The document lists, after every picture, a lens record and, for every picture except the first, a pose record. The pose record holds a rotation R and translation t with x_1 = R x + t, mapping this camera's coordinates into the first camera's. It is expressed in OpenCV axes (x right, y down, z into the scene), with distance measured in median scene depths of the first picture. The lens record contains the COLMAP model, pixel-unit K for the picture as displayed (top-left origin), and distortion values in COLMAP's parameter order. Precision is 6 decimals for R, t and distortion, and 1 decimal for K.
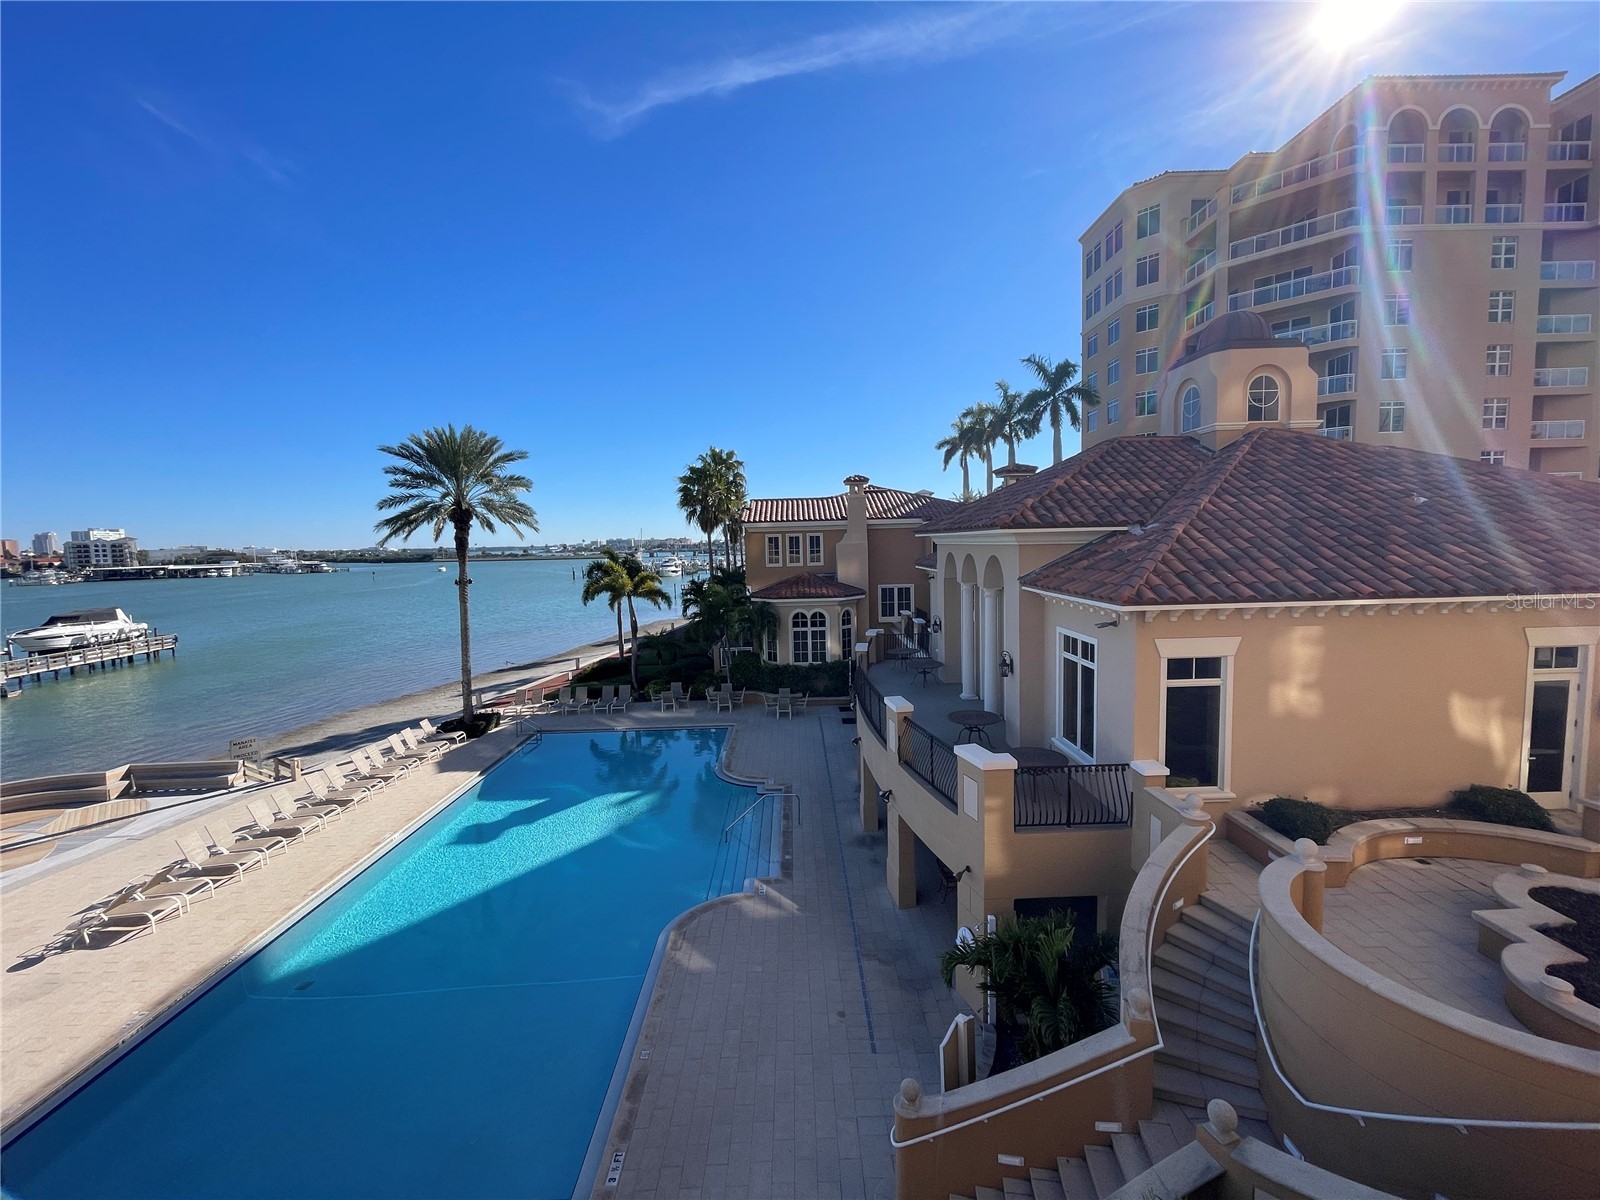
lens RADIAL K [[648.7, 0, 800.2], [0, 648.7, 596.3], [0, 0, 1]] dist [-0.008258, 0.003156]
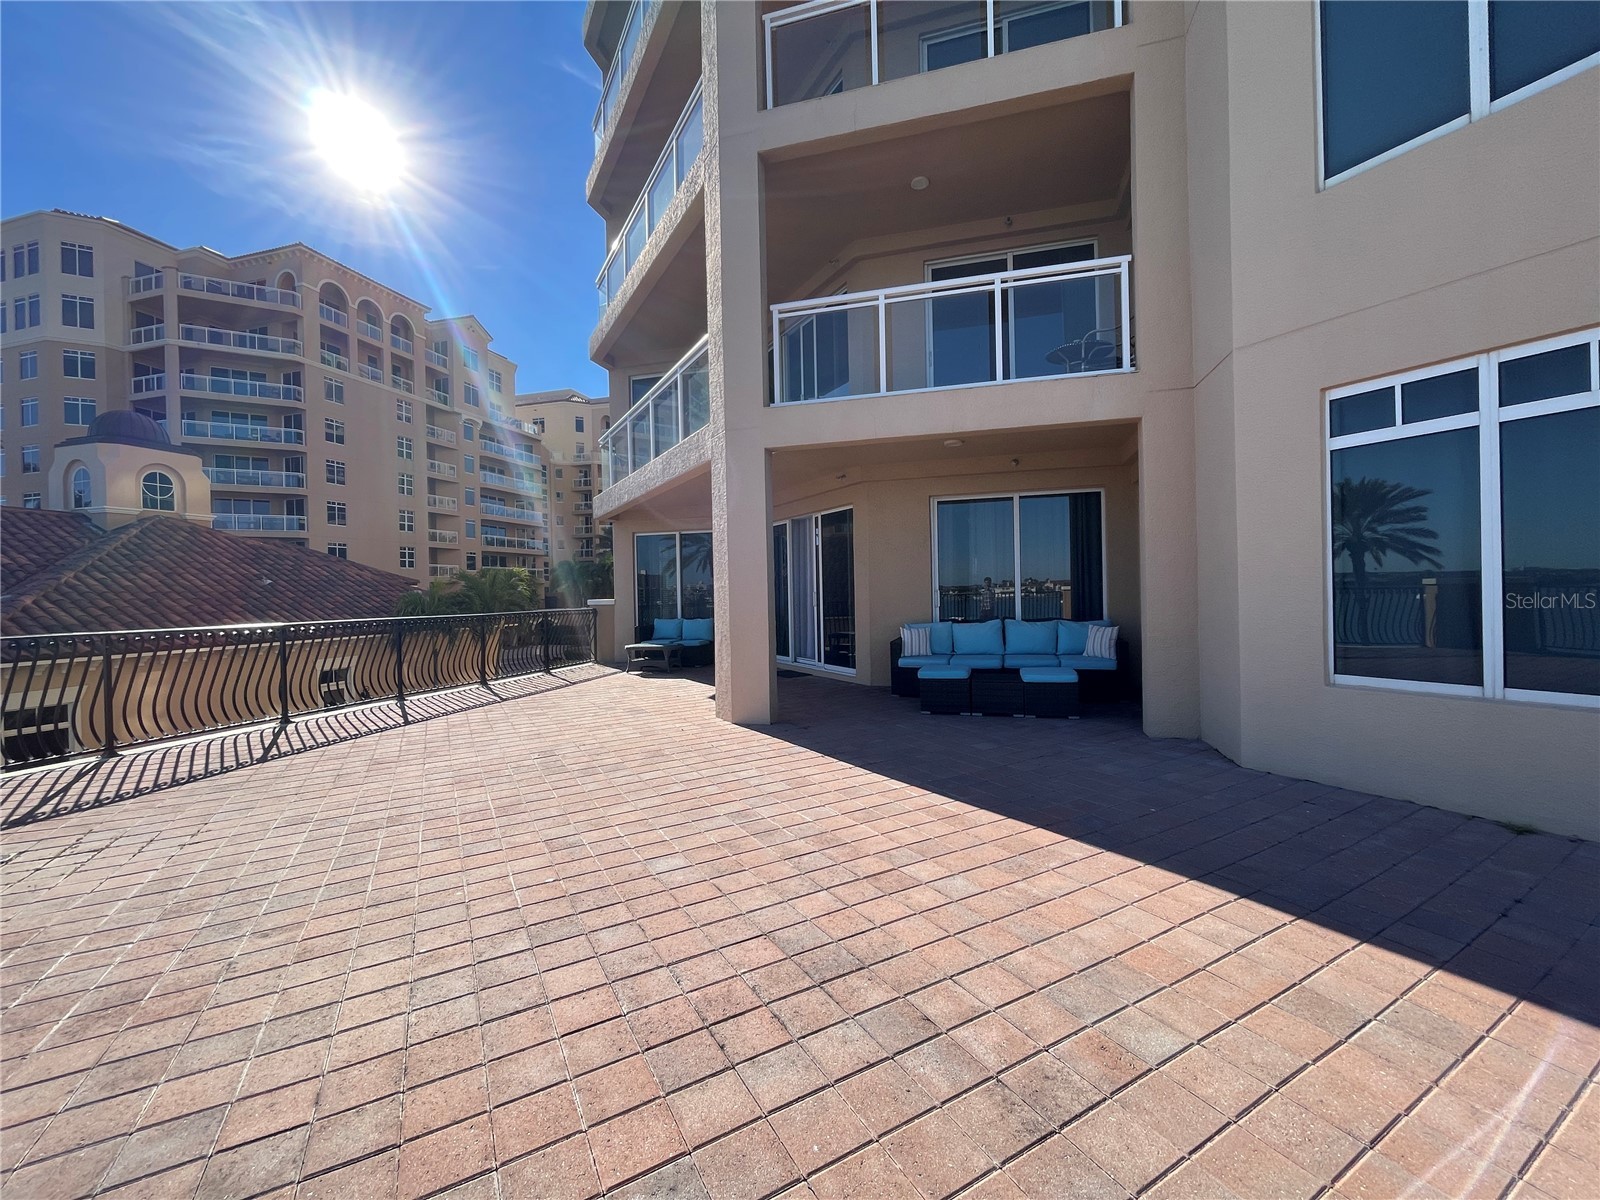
lens RADIAL K [[648.7, 0, 800.2], [0, 648.7, 596.3], [0, 0, 1]] dist [-0.008258, 0.003156]
pose [[0.283733, 0.013562, 0.958808, -0.081393], [0.092804, 0.994818, -0.041534, 0.044006], [-0.954402, 0.100766, 0.281004, -0.434425]]
